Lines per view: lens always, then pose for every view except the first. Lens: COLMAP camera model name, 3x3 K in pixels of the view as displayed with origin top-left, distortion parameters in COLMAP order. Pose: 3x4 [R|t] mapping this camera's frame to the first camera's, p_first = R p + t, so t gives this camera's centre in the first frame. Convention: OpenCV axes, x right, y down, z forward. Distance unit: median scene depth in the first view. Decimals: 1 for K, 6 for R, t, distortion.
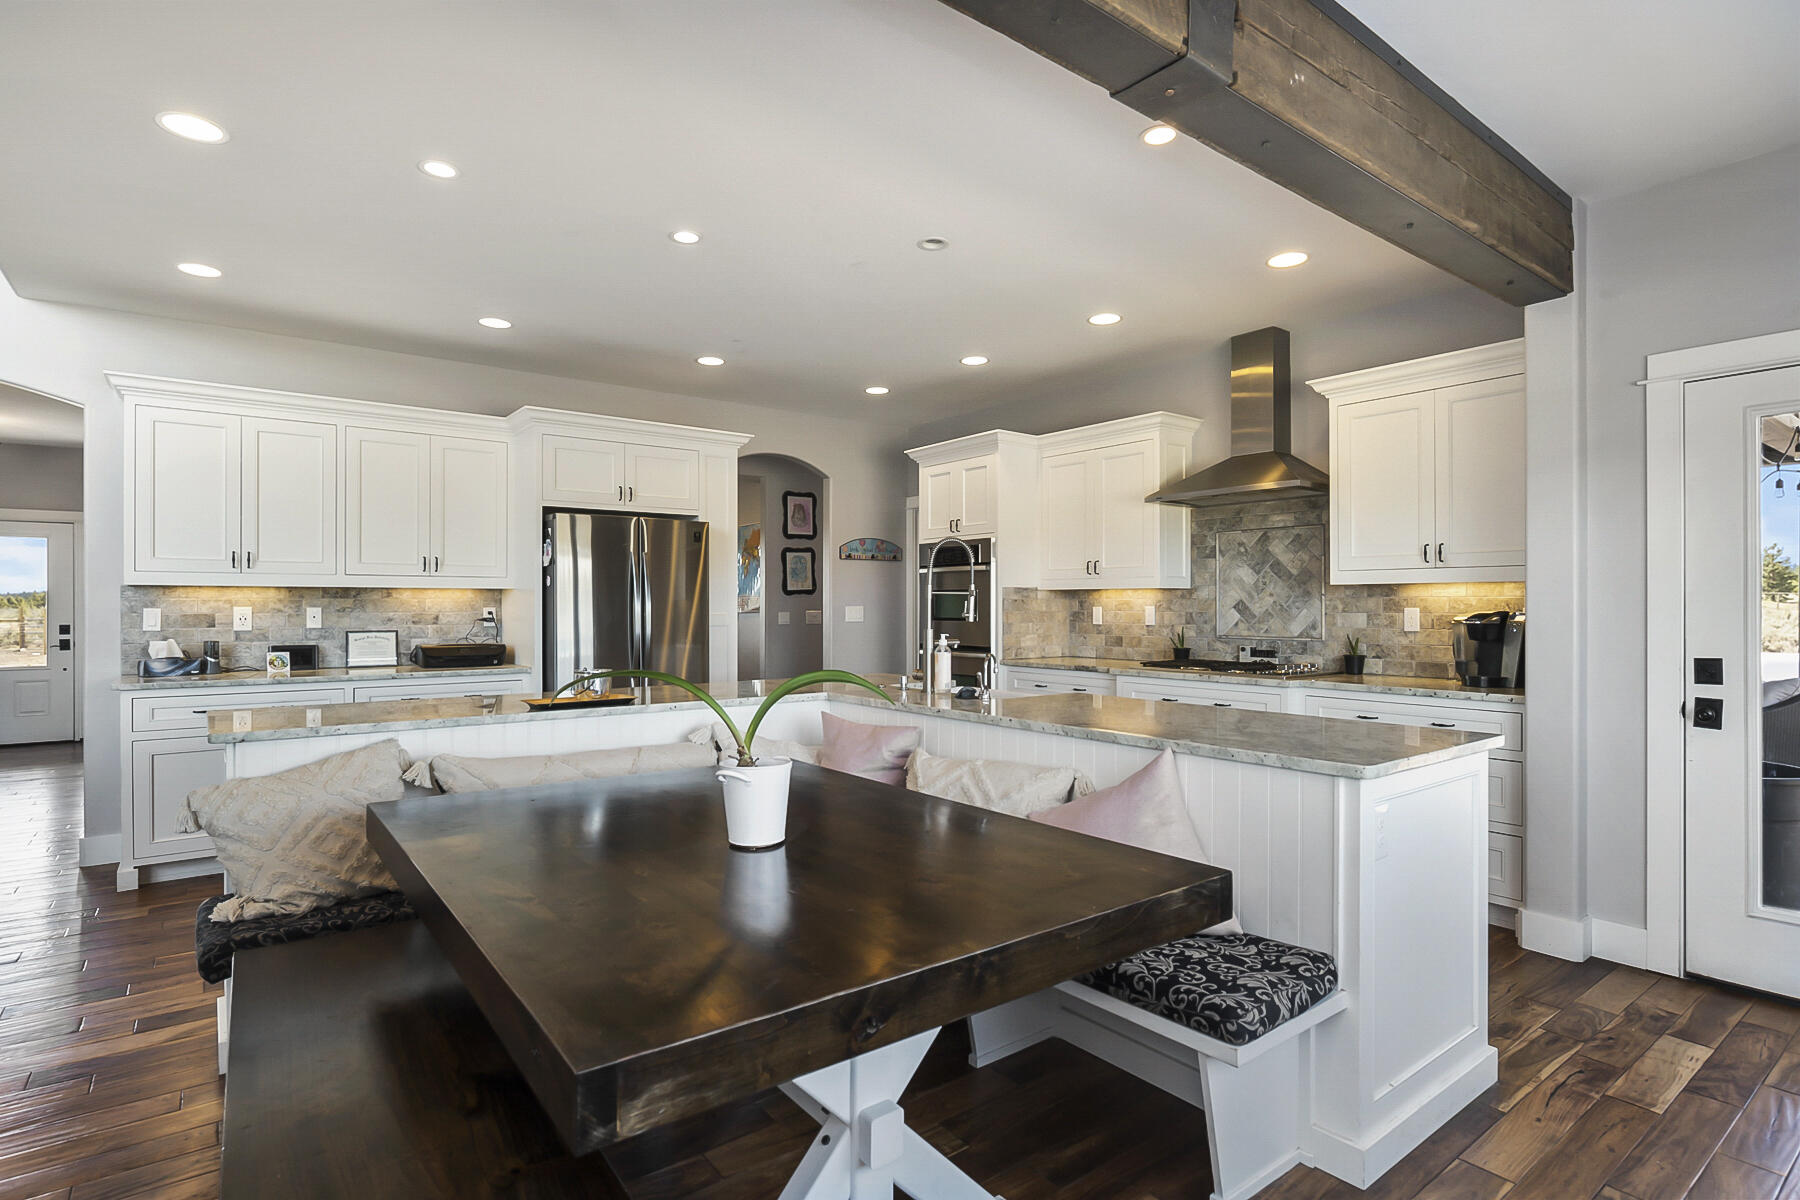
lens RADIAL K [[907.8, 0, 894.9], [0, 907.8, 611.0], [0, 0, 1]] dist [-0.005600, 0.000276]
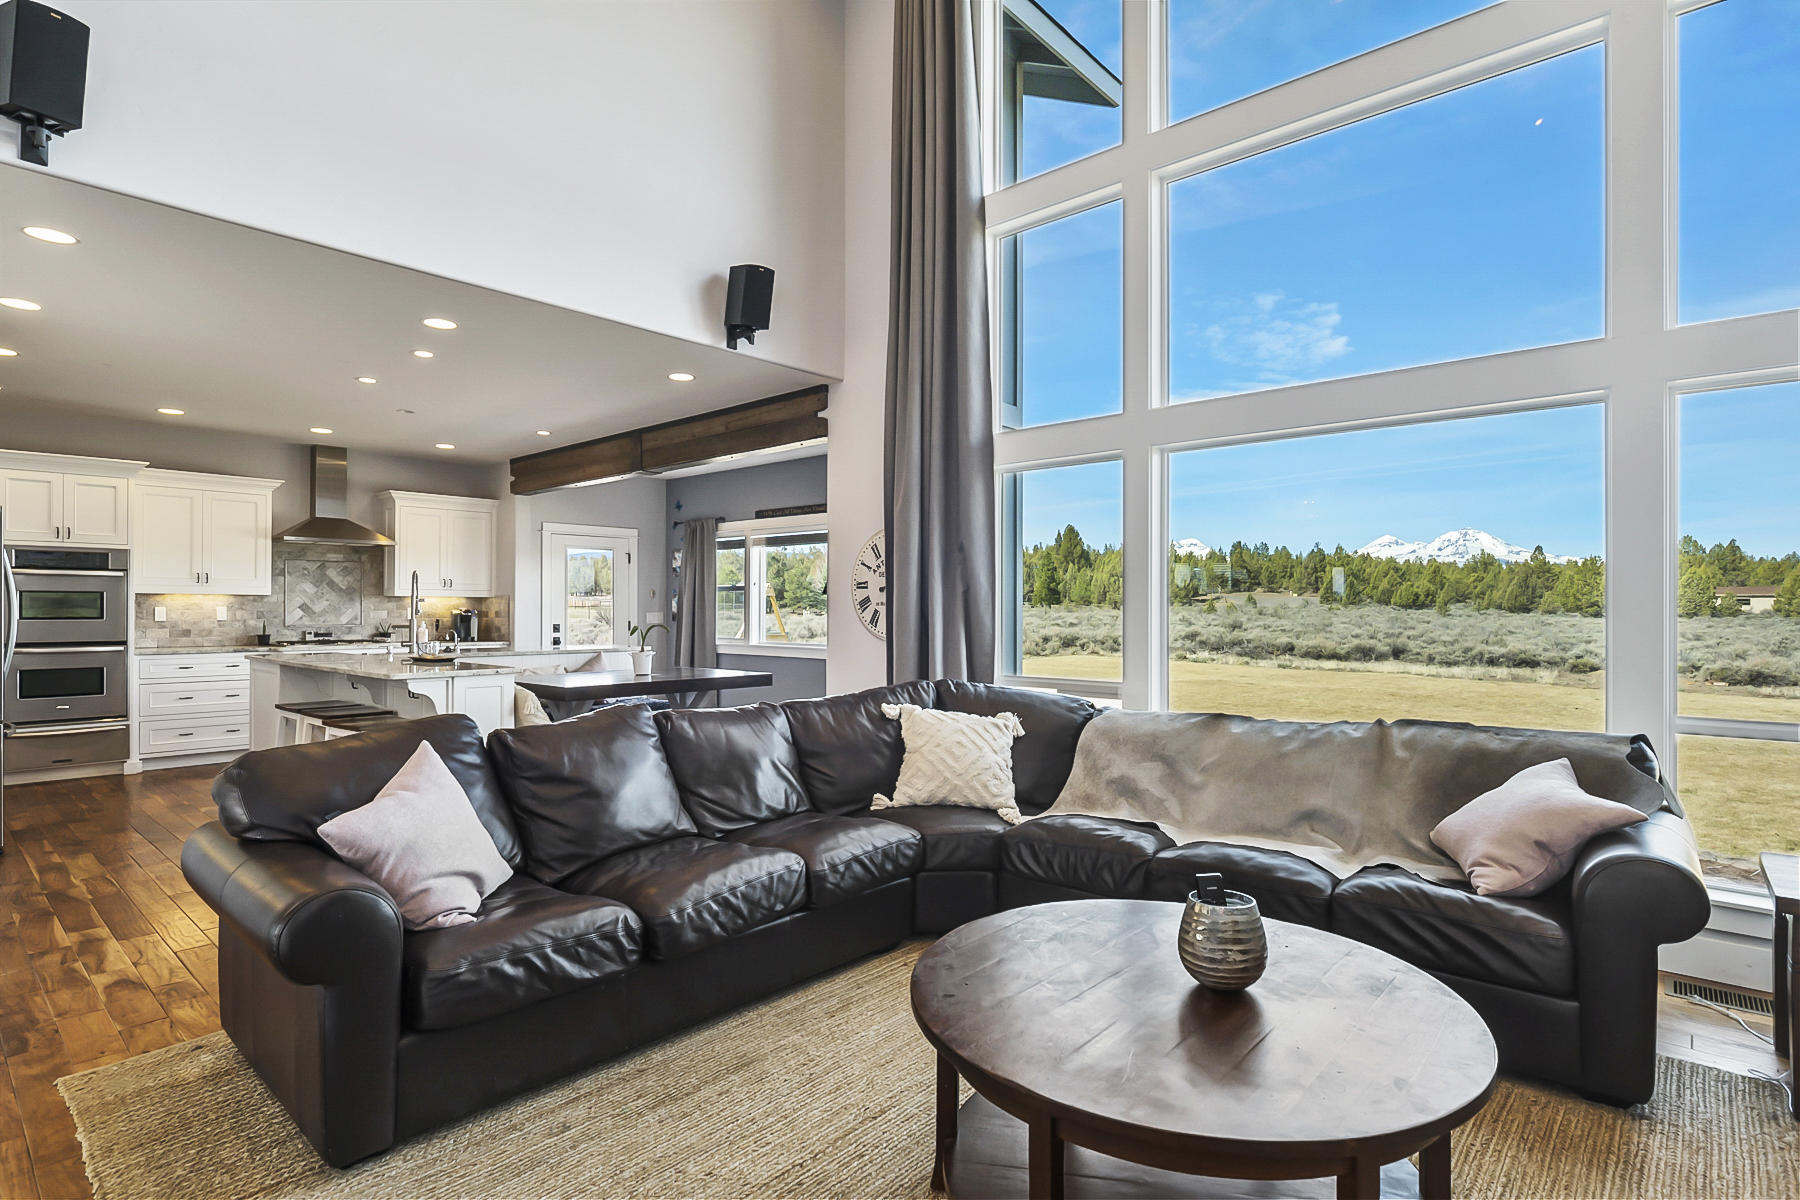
lens RADIAL K [[907.8, 0, 894.8], [0, 907.8, 607.7], [0, 0, 1]] dist [-0.005600, 0.000276]
pose [[-0.182488, 0.000896, 0.983208, -1.416062], [0.004237, 0.999991, -0.000125, 0.000848], [-0.983199, 0.004143, -0.182490, 0.257803]]
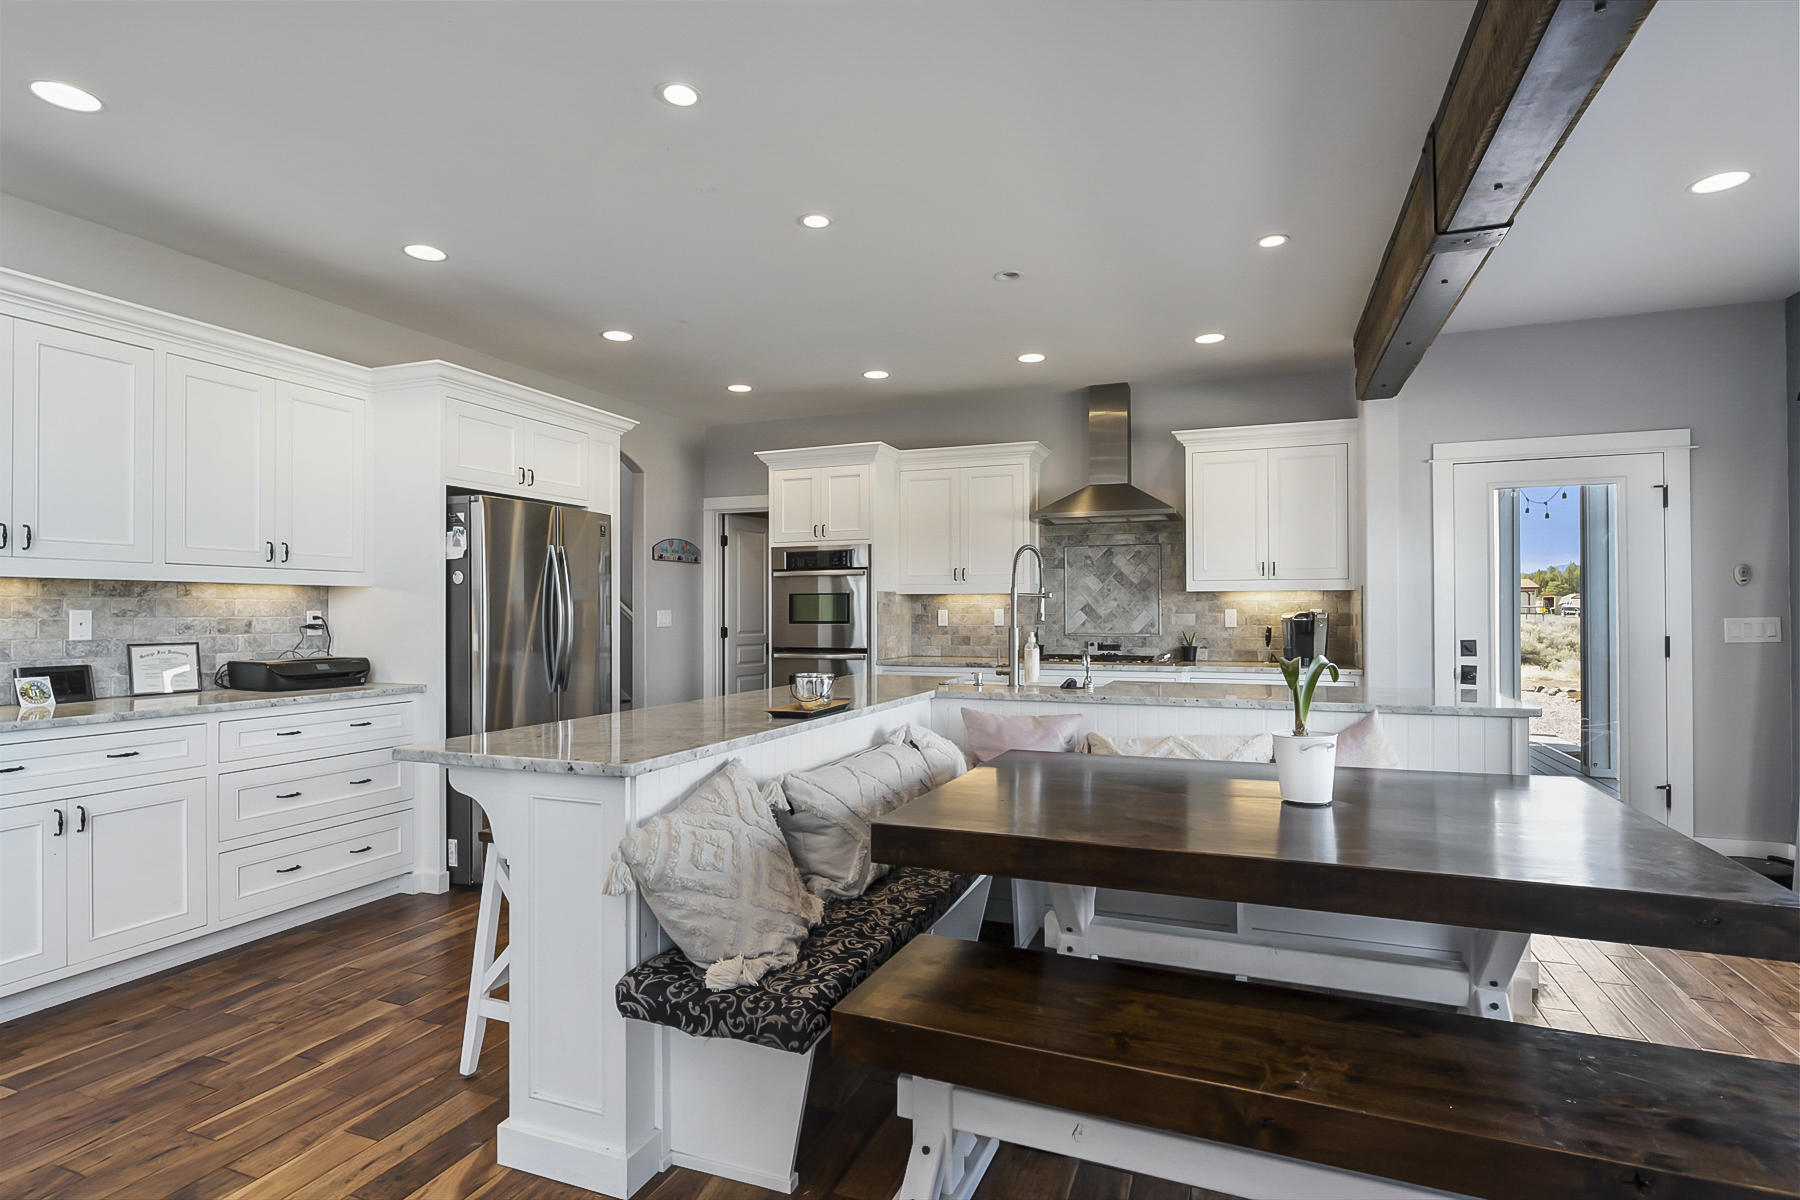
lens RADIAL K [[907.8, 0, 902.4], [0, 907.8, 603.4], [0, 0, 1]] dist [-0.005600, 0.000276]
pose [[0.855601, 0.003425, 0.517624, -0.456434], [0.005037, 0.999876, -0.014943, 0.004328], [-0.517611, 0.015393, 0.855478, 0.095965]]
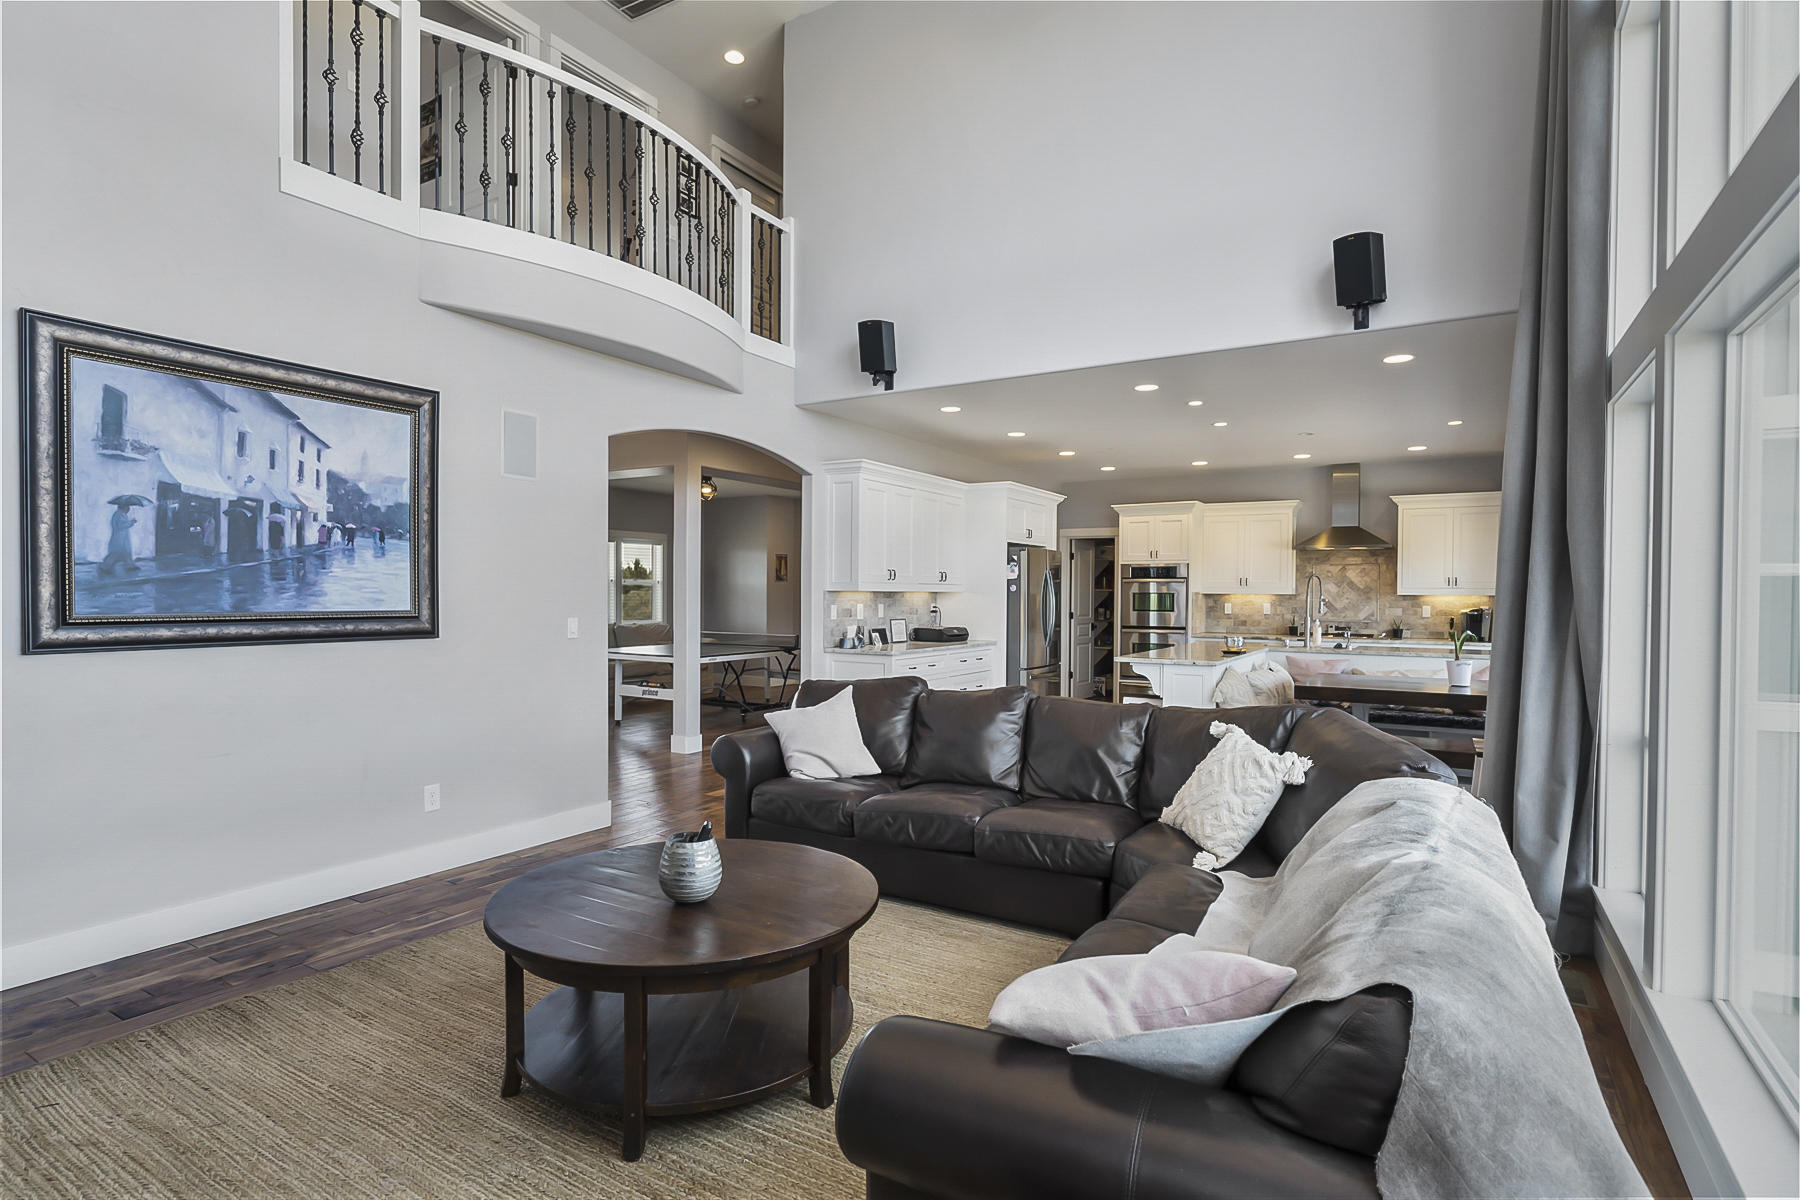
lens RADIAL K [[907.8, 0, 906.0], [0, 907.8, 605.7], [0, 0, 1]] dist [-0.005600, 0.000276]
pose [[0.929490, 0.001022, 0.368846, -1.152911], [-0.004011, 0.999965, 0.007339, -0.012684], [-0.368825, -0.008301, 0.929462, -0.445904]]
